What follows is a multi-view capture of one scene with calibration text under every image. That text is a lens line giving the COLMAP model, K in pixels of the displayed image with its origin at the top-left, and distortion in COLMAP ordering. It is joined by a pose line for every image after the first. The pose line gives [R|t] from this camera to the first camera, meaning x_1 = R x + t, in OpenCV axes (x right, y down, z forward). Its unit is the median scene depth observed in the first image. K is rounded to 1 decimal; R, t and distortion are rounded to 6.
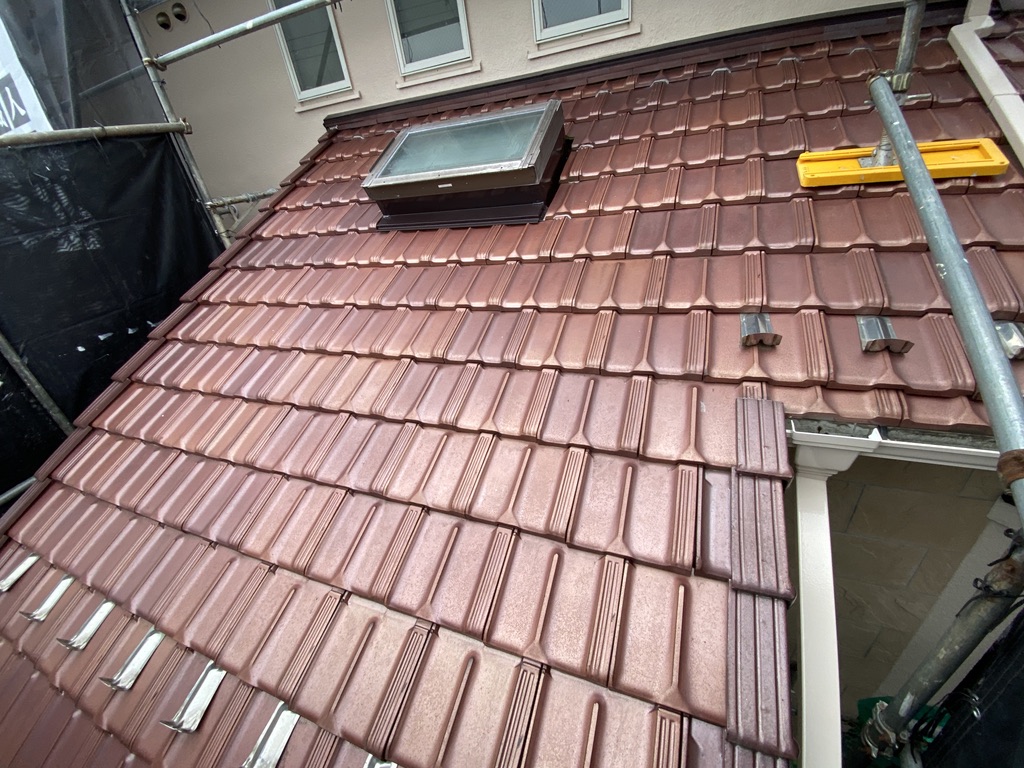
lens RADIAL K [[421.9, 0, 512.0], [0, 421.9, 384.0], [0, 0, 1]] dist [0.000968, -0.014761]
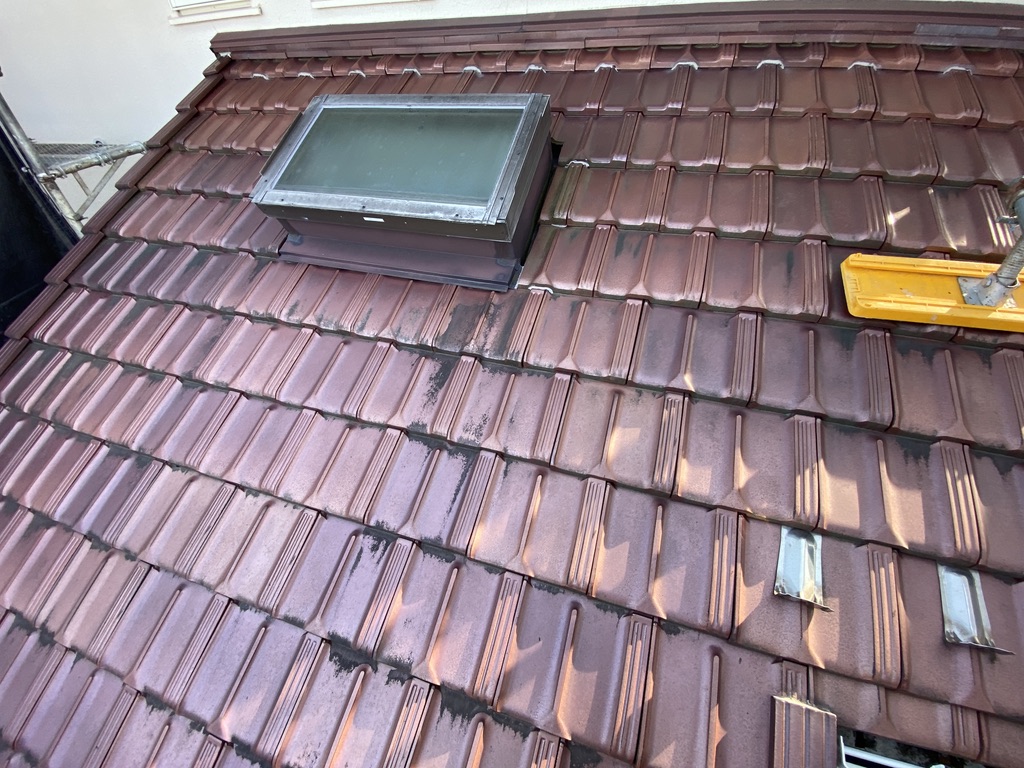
lens RADIAL K [[421.9, 0, 512.0], [0, 421.9, 384.0], [0, 0, 1]] dist [0.000968, -0.014761]
pose [[0.994116, 0.030728, 0.103873, 0.001374], [-0.049344, 0.982113, 0.181712, -0.306591], [-0.096431, -0.185768, 0.977850, 0.234557]]
